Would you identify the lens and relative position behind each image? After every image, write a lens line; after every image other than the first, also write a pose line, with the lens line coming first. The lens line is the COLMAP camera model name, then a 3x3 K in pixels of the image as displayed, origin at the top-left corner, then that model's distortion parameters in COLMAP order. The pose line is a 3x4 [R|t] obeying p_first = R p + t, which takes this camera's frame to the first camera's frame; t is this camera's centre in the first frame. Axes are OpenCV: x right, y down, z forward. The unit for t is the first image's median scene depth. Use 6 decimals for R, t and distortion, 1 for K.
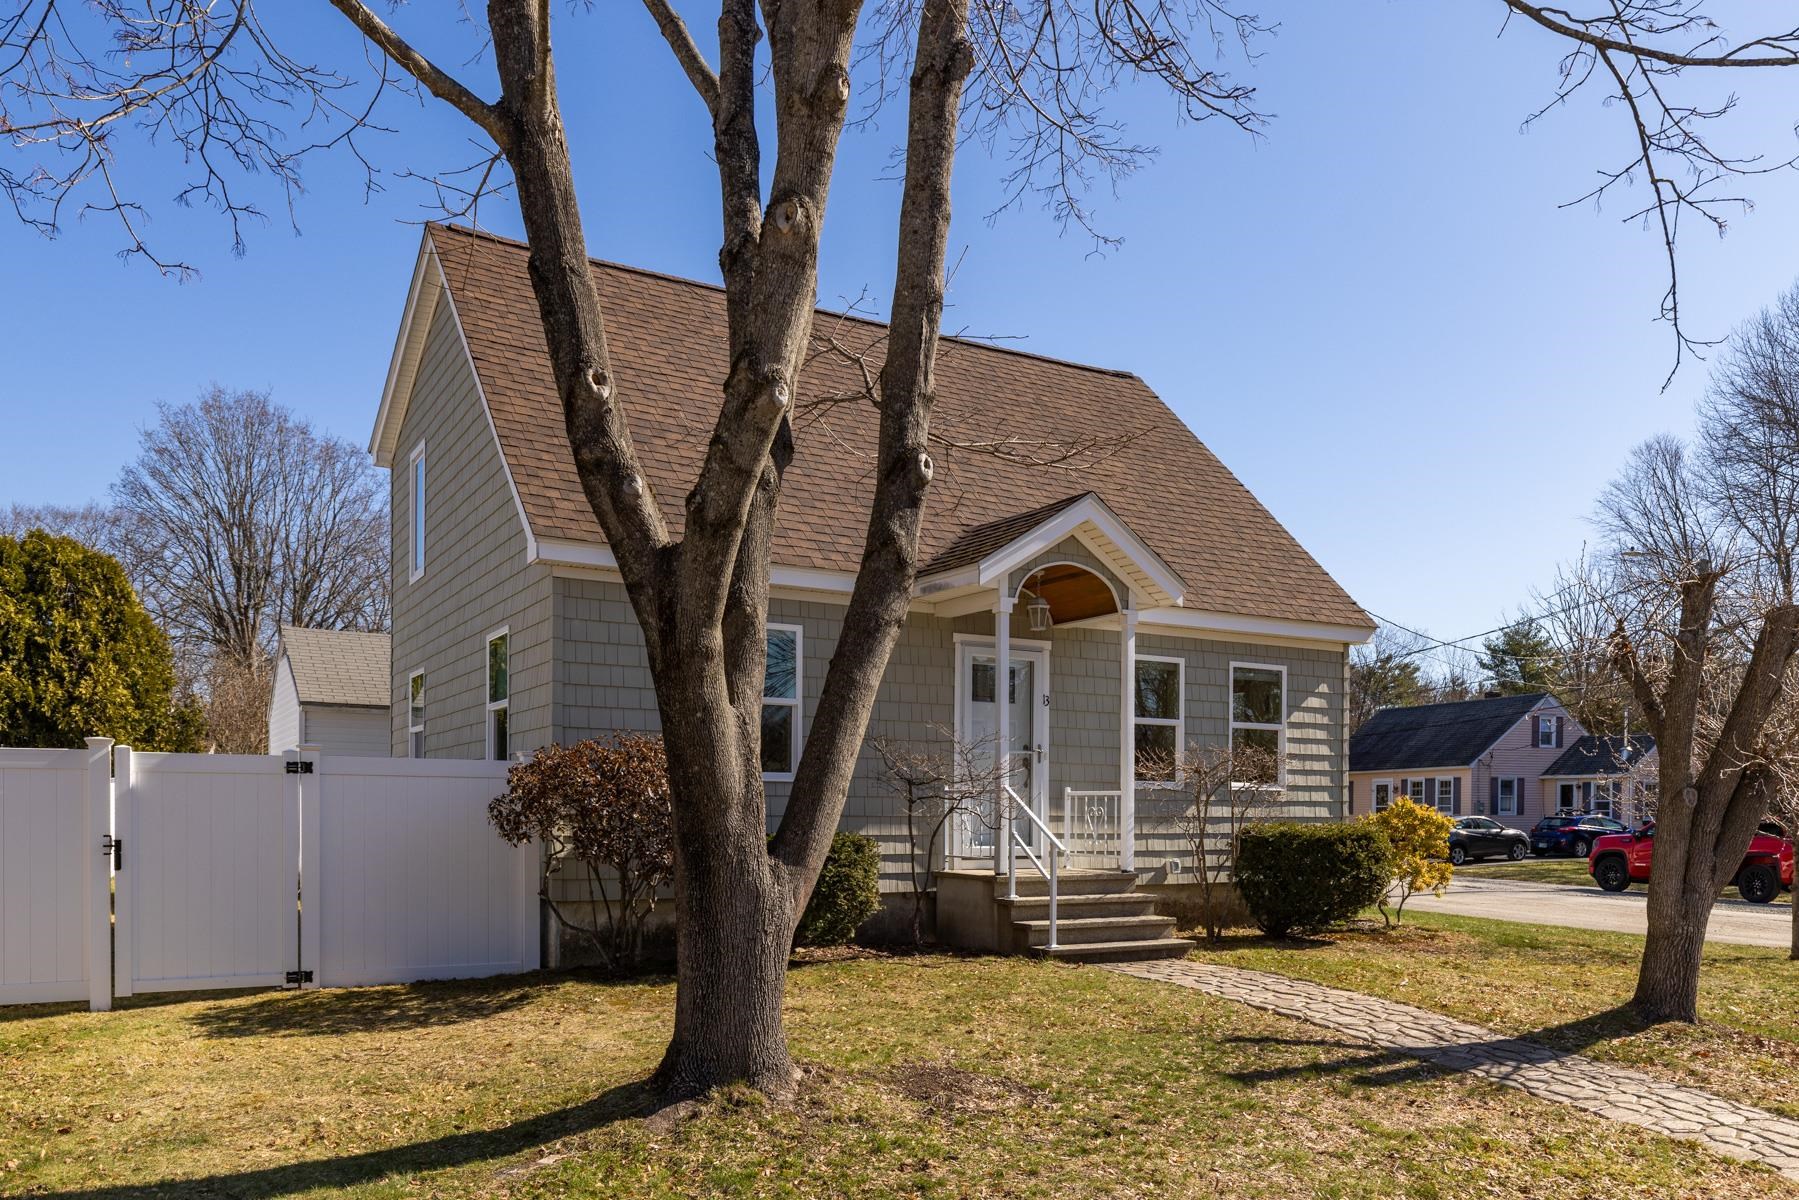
lens RADIAL K [[1362.8, 0, 903.1], [0, 1362.8, 660.6], [0, 0, 1]] dist [-0.001050, -0.002453]
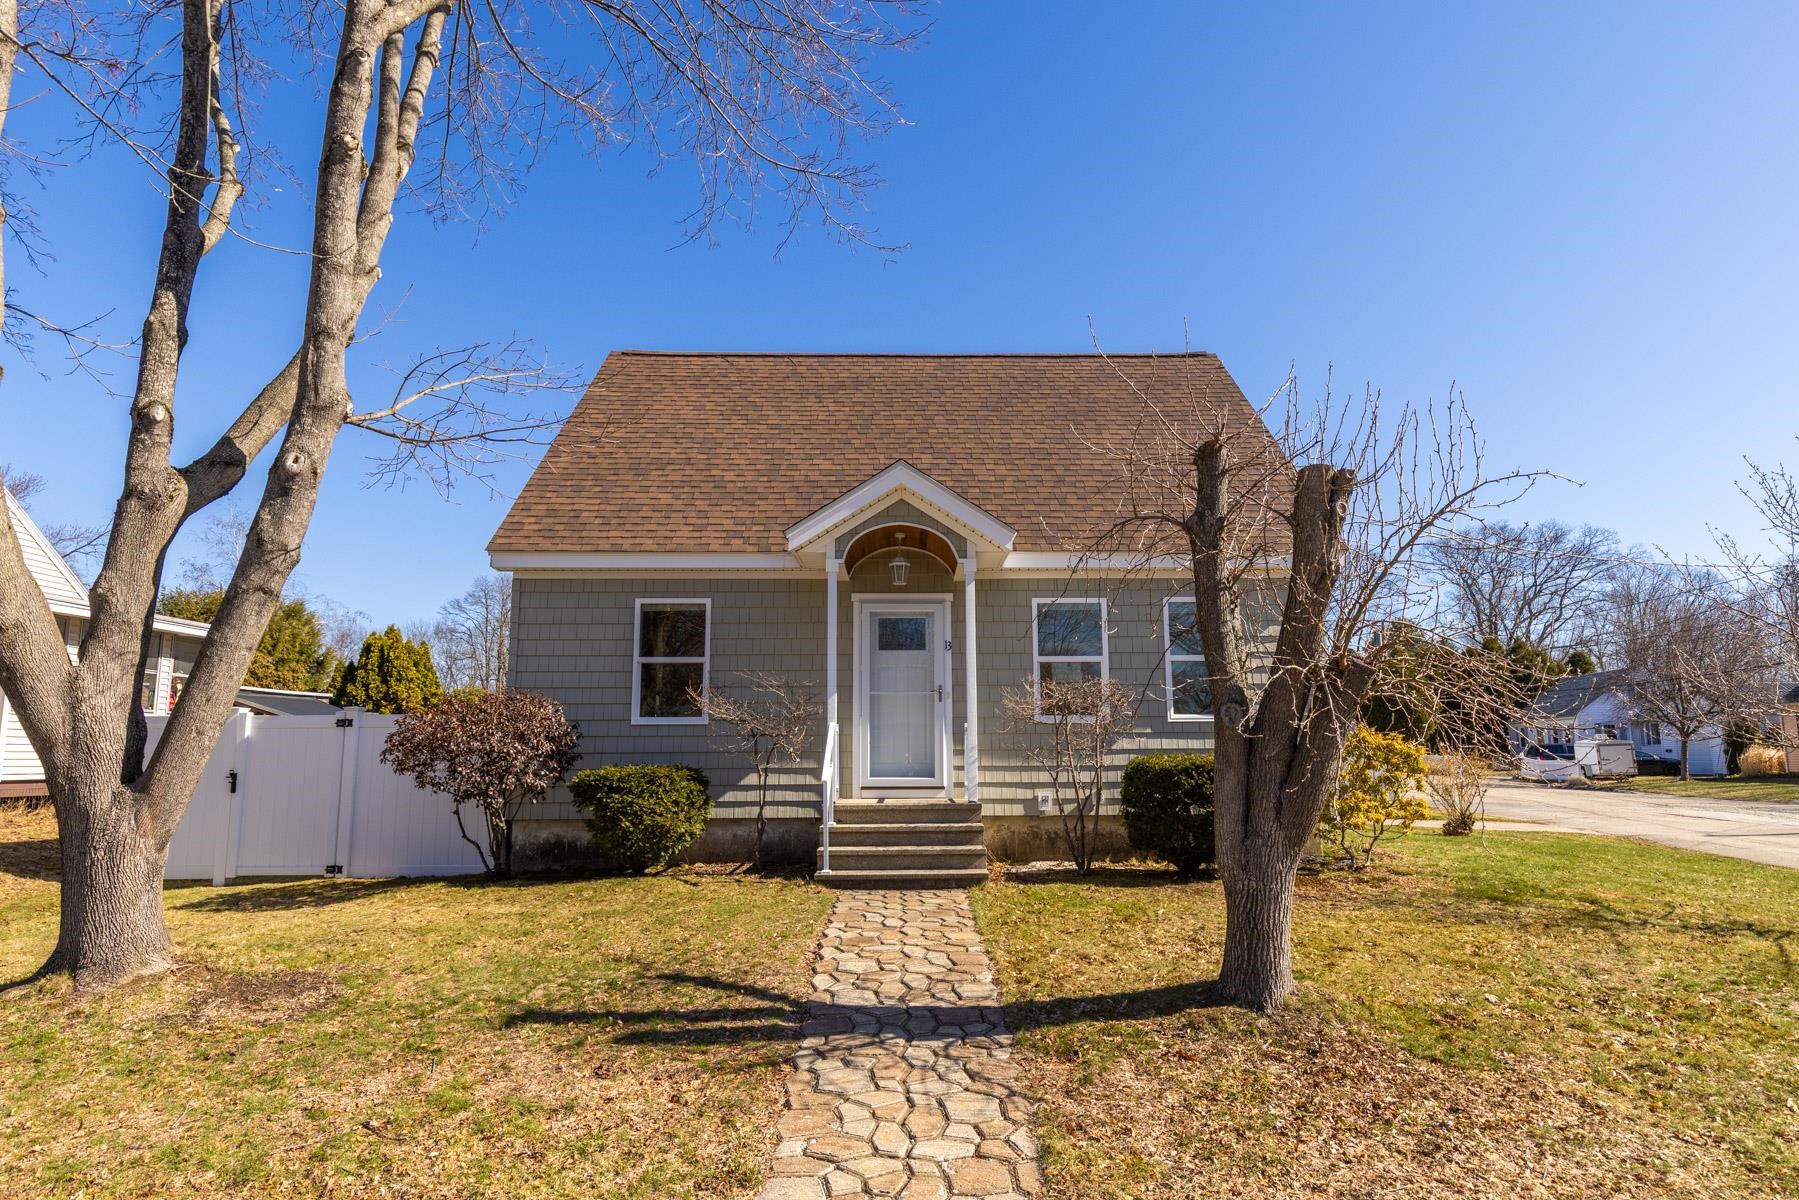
lens RADIAL K [[991.3, 0, 919.1], [0, 991.3, 500.5], [0, 0, 1]] dist [0.000617, -0.000387]
pose [[0.869165, -0.132069, -0.476561, 0.492205], [0.065723, 0.985980, -0.153377, 0.034790], [0.490136, 0.101988, 0.865659, 0.259112]]
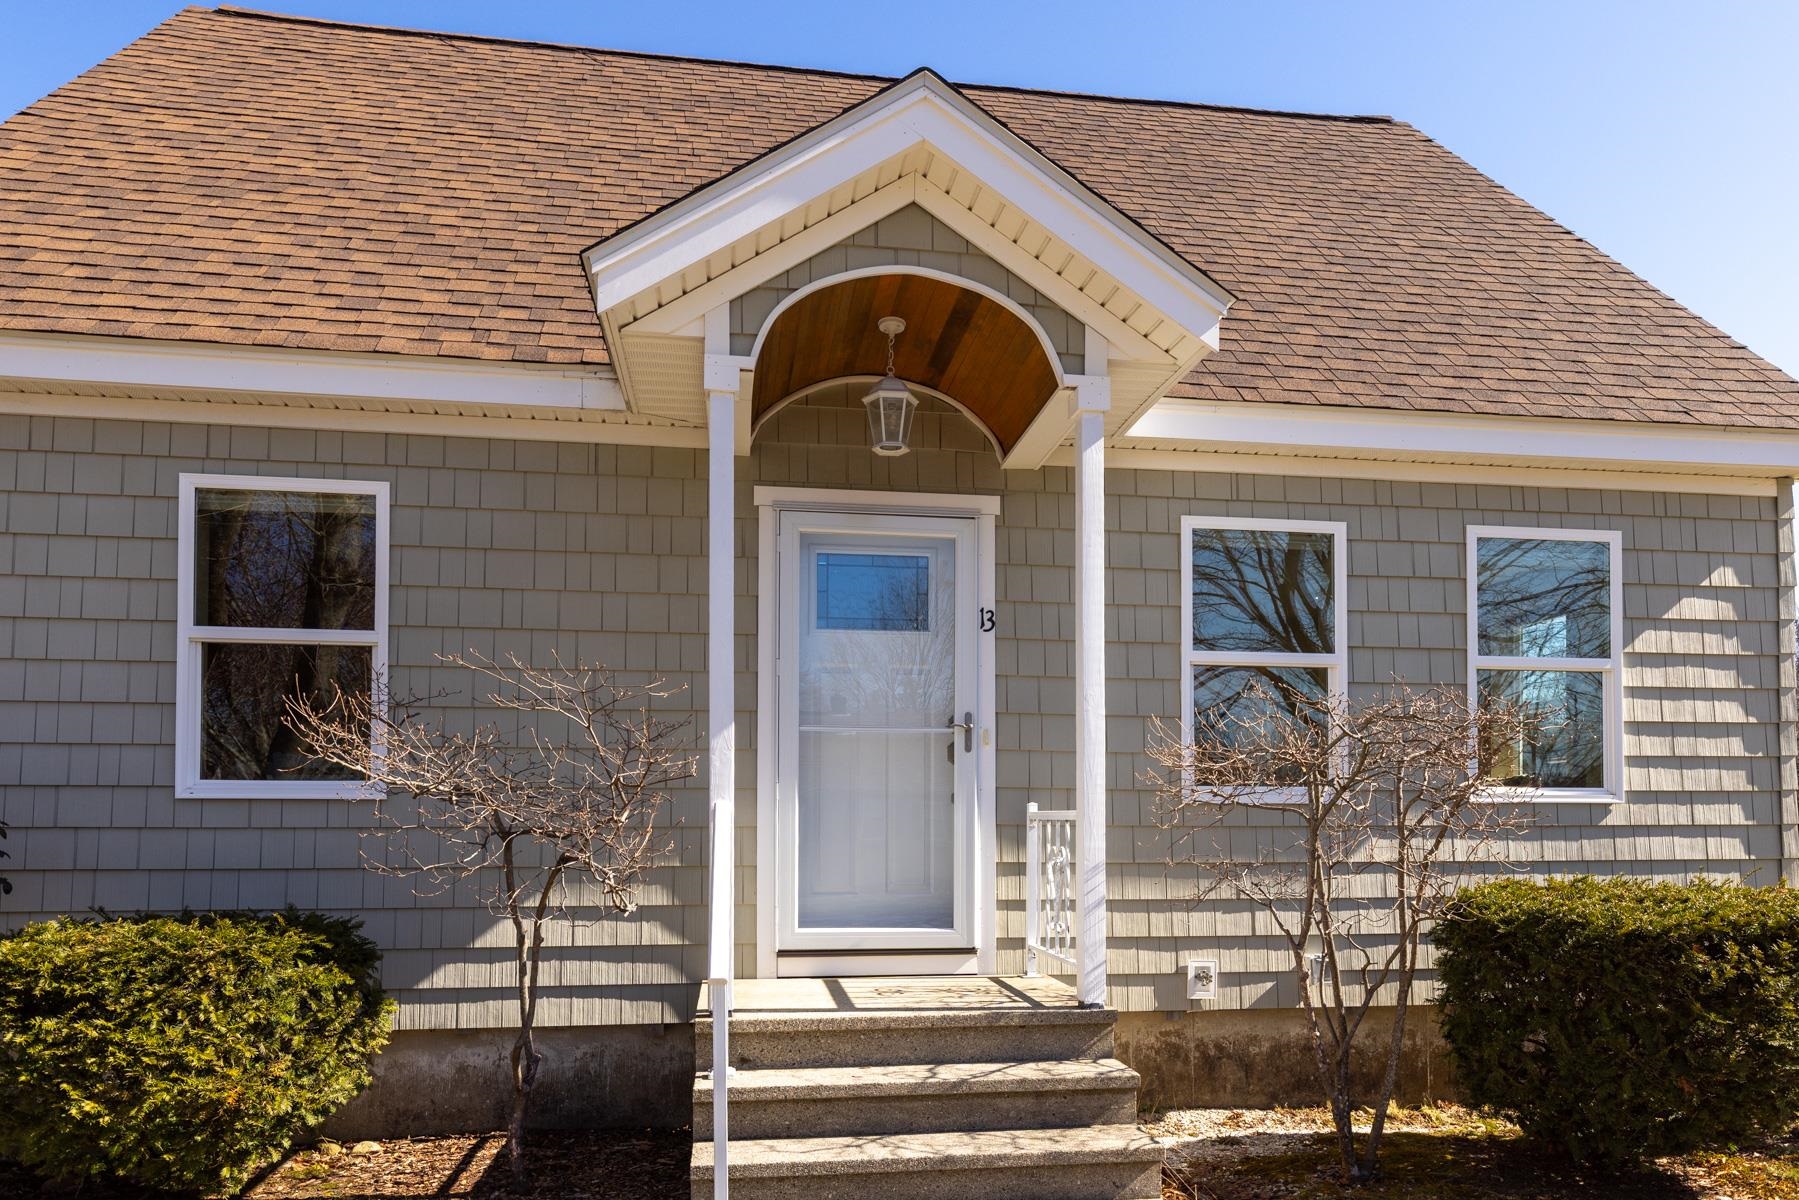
lens RADIAL K [[1223.8, 0, 909.6], [0, 1223.8, 724.7], [0, 0, 1]] dist [0.008389, -0.002134]
pose [[0.928188, -0.035585, -0.370405, 0.235618], [0.046863, 0.998670, 0.021492, 0.054911], [0.369148, -0.037307, 0.928622, 0.590706]]
